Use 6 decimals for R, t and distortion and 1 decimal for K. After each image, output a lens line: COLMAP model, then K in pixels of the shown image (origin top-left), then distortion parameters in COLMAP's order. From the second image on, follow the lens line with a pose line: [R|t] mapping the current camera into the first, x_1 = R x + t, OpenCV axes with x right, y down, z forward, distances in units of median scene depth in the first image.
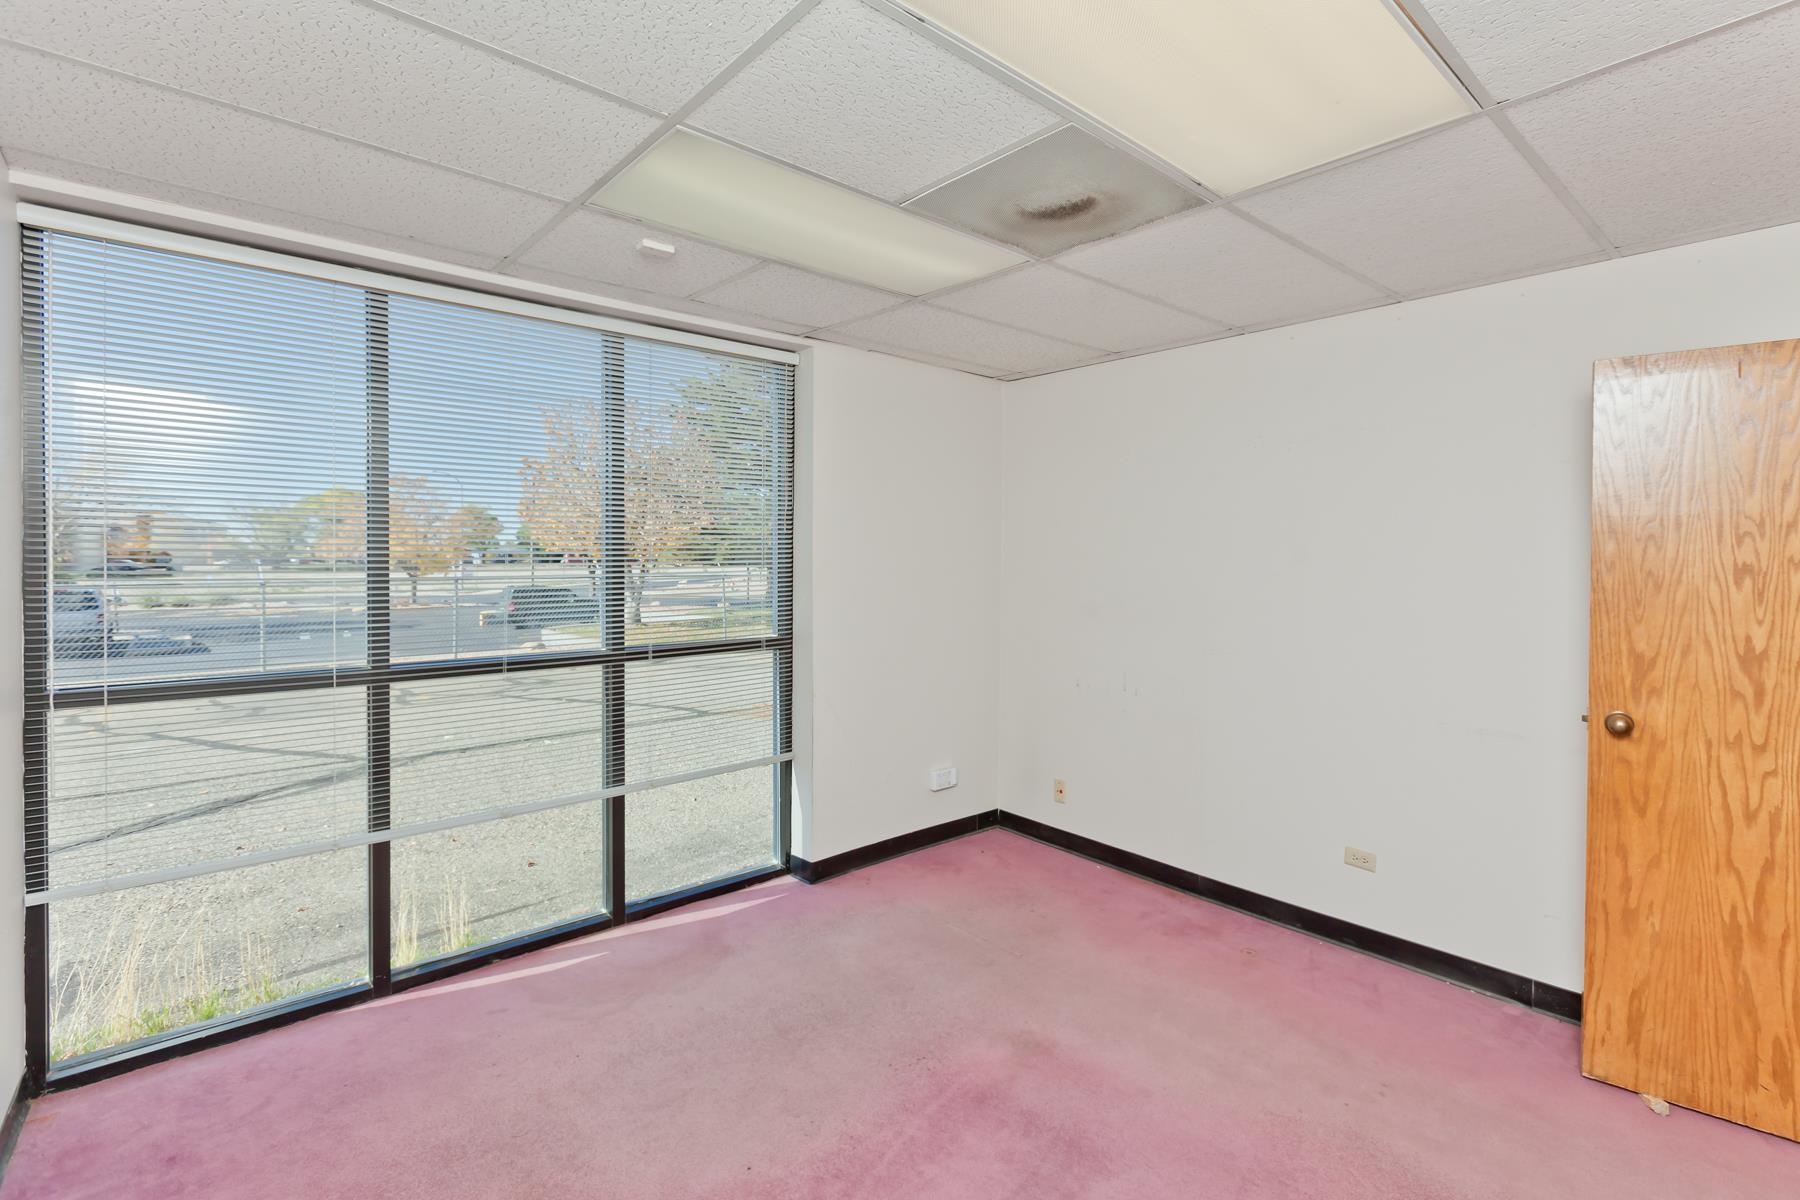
lens RADIAL K [[854.9, 0, 900.0], [0, 854.9, 600.0], [0, 0, 1]] dist [0.089377, -0.000355]
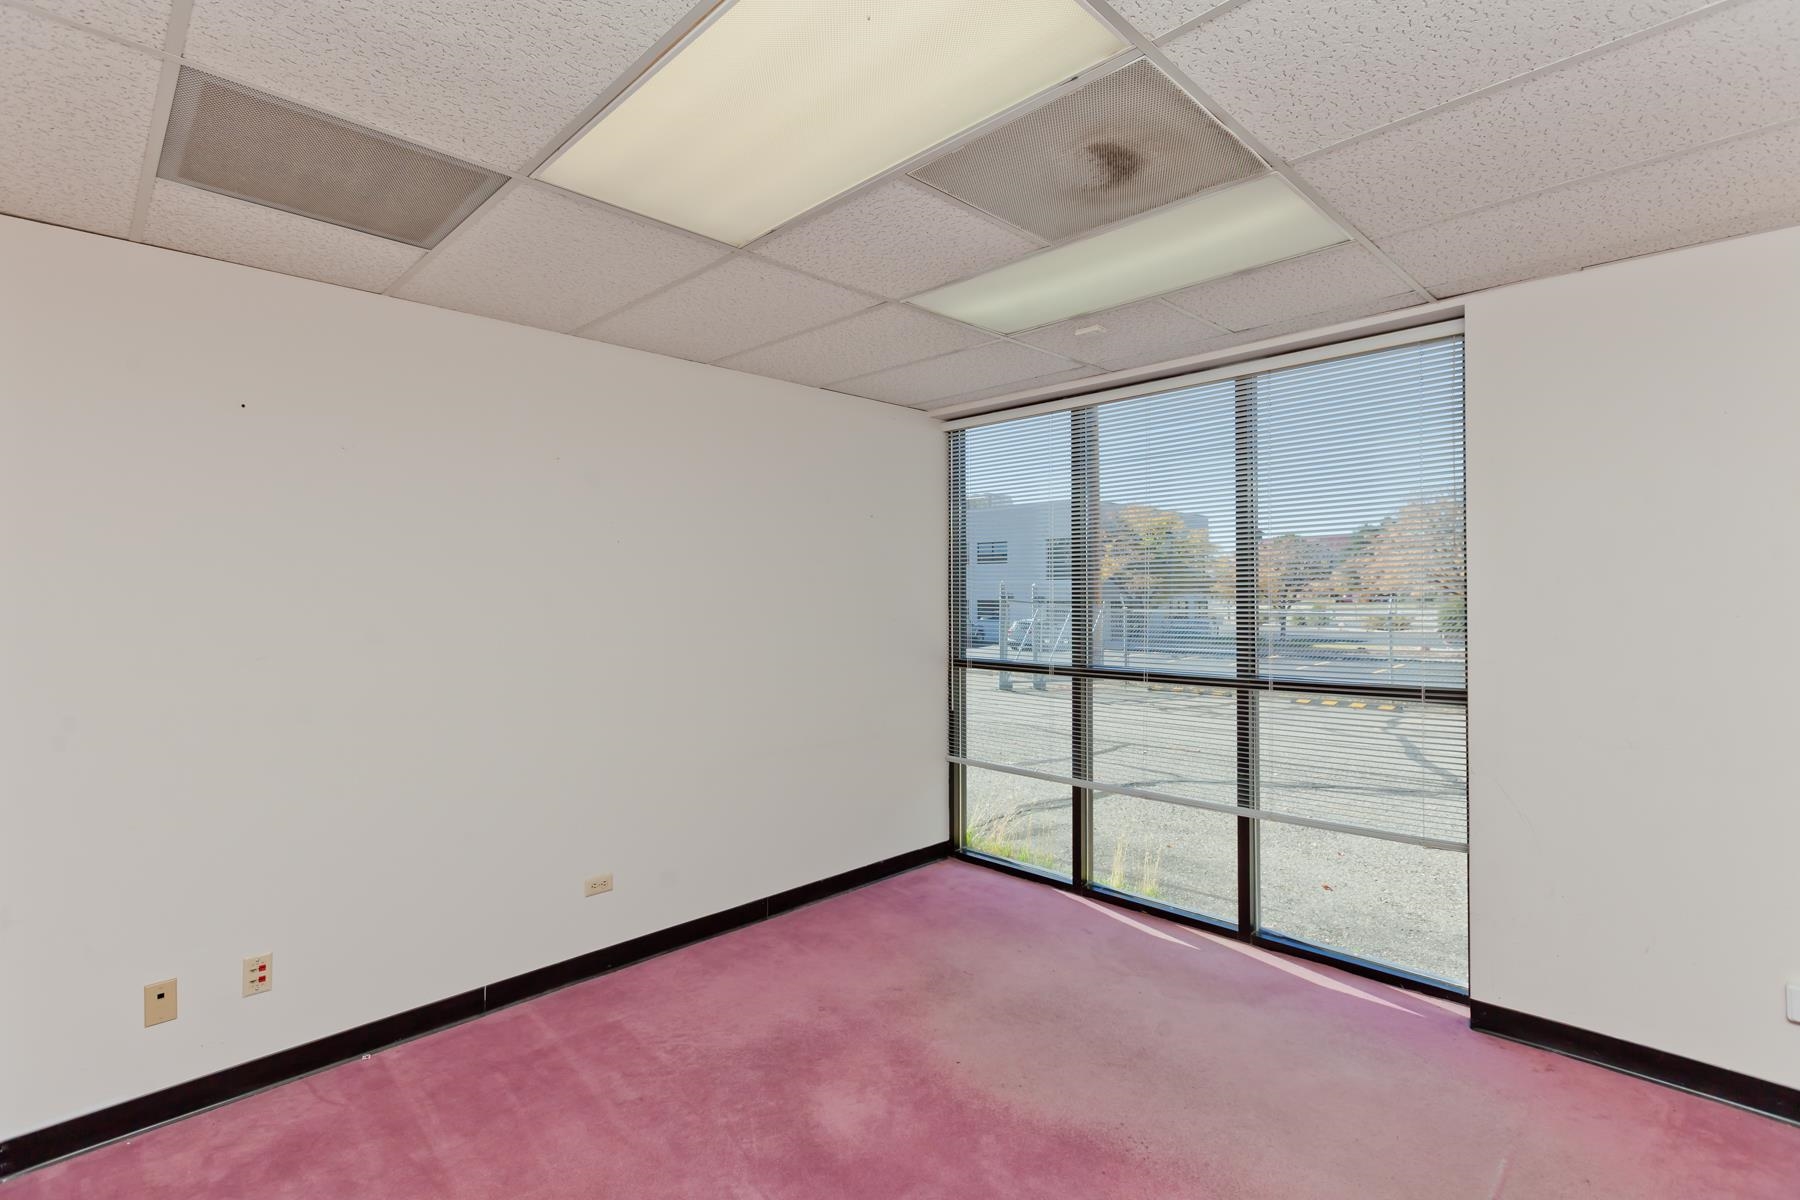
lens RADIAL K [[818.1, 0, 888.6], [0, 818.1, 593.8], [0, 0, 1]] dist [0.002684, -0.001644]
pose [[0.066656, -0.003053, -0.997771, 0.619041], [-0.025637, 0.999660, -0.004772, -0.025822], [0.997447, 0.025898, 0.066555, 0.500520]]
